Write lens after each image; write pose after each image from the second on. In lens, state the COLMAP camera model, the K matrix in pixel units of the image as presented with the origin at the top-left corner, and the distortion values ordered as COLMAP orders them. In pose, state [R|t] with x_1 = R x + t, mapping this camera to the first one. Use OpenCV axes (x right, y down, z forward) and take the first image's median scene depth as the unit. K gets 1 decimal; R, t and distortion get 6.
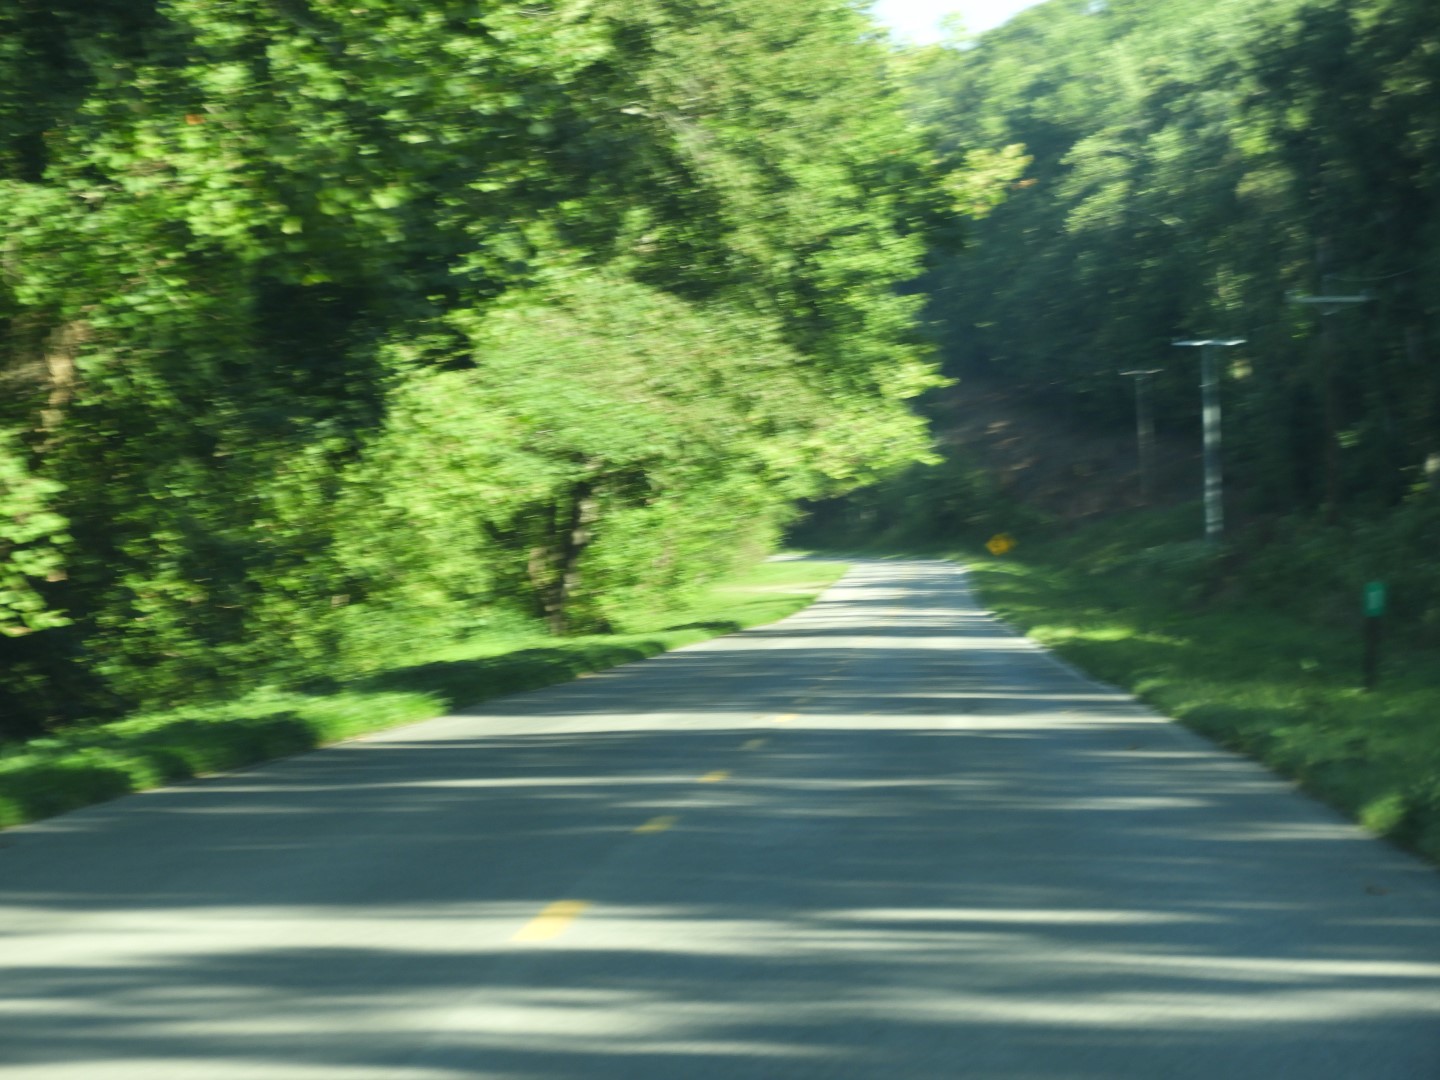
lens RADIAL K [[9230.1, 0, 720.0], [0, 9230.1, 540.1], [0, 0, 1]] dist [-0.355554, 0.000000]
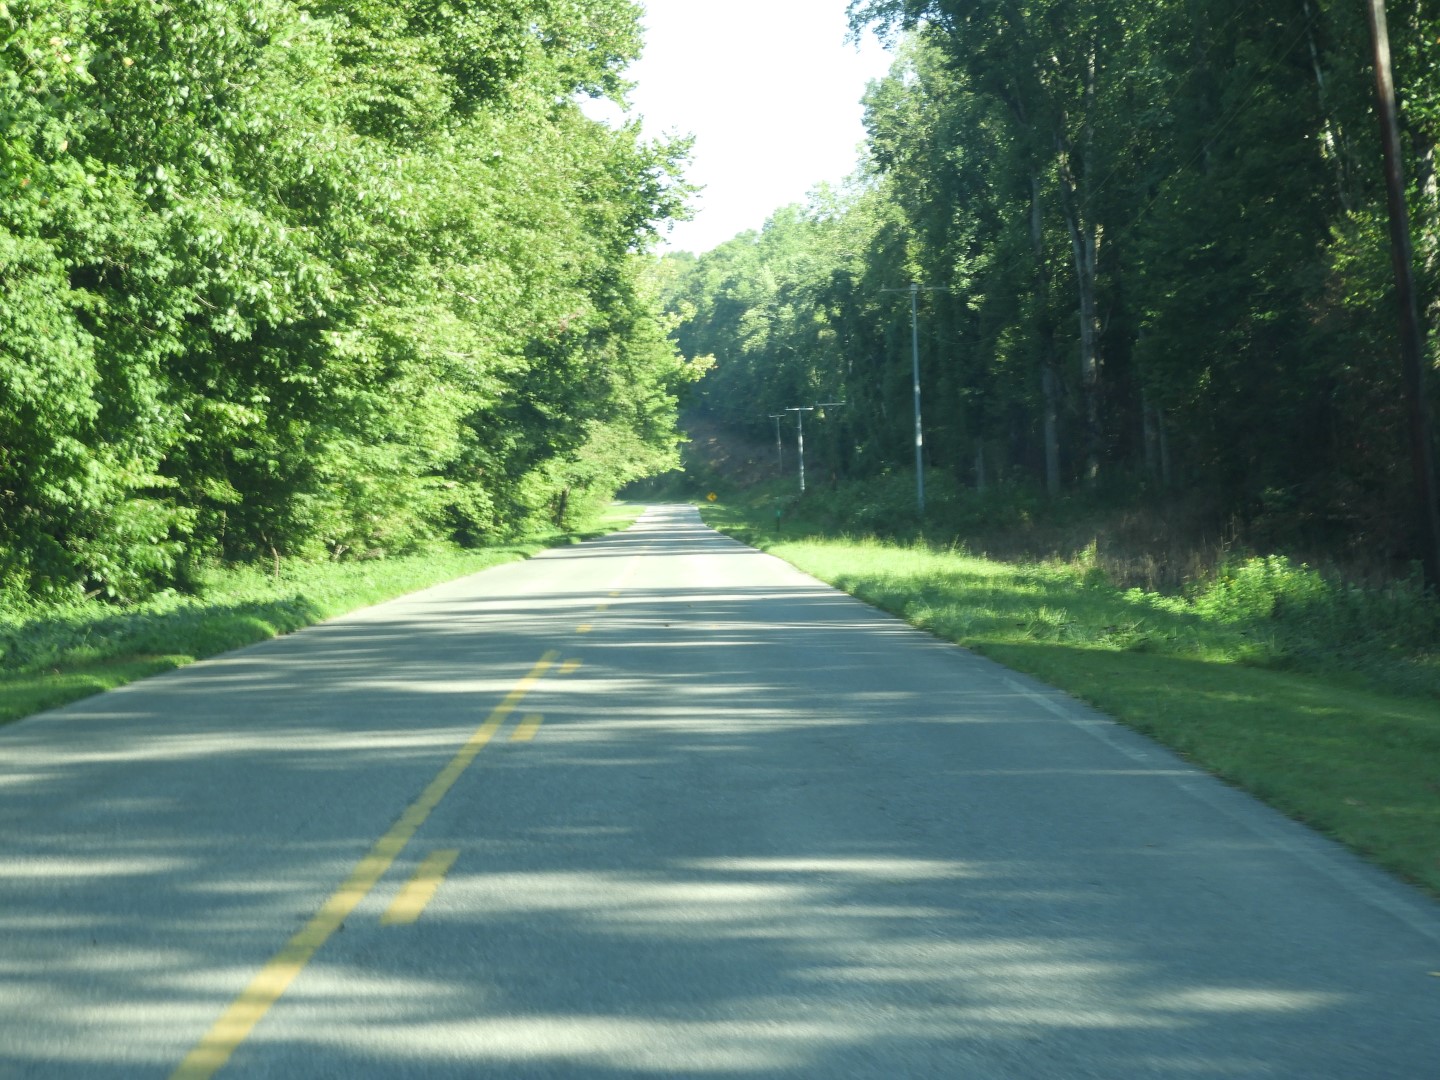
lens RADIAL K [[5245.2, 0, 720.1], [0, 5245.2, 539.7], [0, 0, 1]] dist [-0.015743, 0.000000]
pose [[0.999425, -0.015830, 0.029971, -0.005485], [0.015569, 0.999839, 0.008929, -0.000313], [-0.030107, -0.008458, 0.999511, -0.239901]]
